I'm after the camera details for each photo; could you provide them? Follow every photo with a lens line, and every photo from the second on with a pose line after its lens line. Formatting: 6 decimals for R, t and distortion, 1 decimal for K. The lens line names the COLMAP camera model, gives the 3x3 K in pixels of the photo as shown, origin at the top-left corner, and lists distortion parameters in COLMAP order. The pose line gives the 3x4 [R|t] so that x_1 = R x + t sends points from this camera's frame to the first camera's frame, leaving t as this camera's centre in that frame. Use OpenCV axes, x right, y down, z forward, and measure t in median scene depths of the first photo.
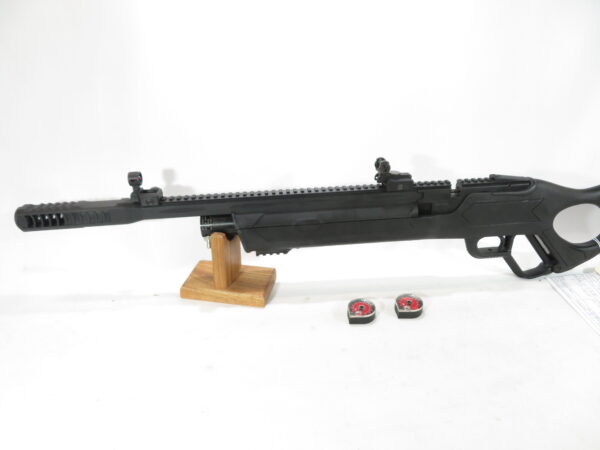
lens RADIAL K [[429.6, 0, 300.0], [0, 429.6, 225.0], [0, 0, 1]] dist [-0.006225, -0.003452]
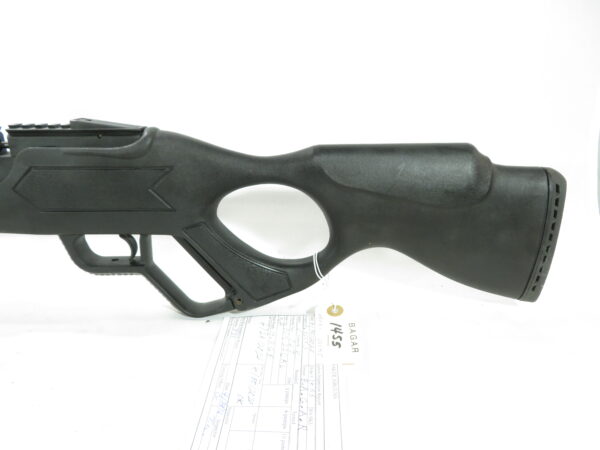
lens RADIAL K [[429.6, 0, 300.0], [0, 429.6, 225.0], [0, 0, 1]] dist [-0.006225, -0.003452]
pose [[0.997515, 0.056743, -0.041771, 0.766654], [-0.058463, 0.997440, -0.041178, 0.022642], [0.039328, 0.043518, 0.998278, 0.486709]]
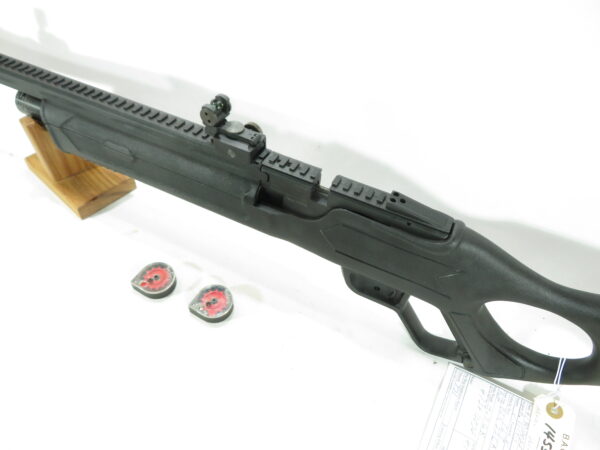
lens RADIAL K [[429.6, 0, 300.0], [0, 429.6, 225.0], [0, 0, 1]] dist [-0.006225, -0.003452]
pose [[0.849290, 0.441437, -0.289551, 0.531401], [-0.298684, 0.854029, 0.425937, -0.287984], [0.435309, -0.275260, 0.857169, 0.457892]]
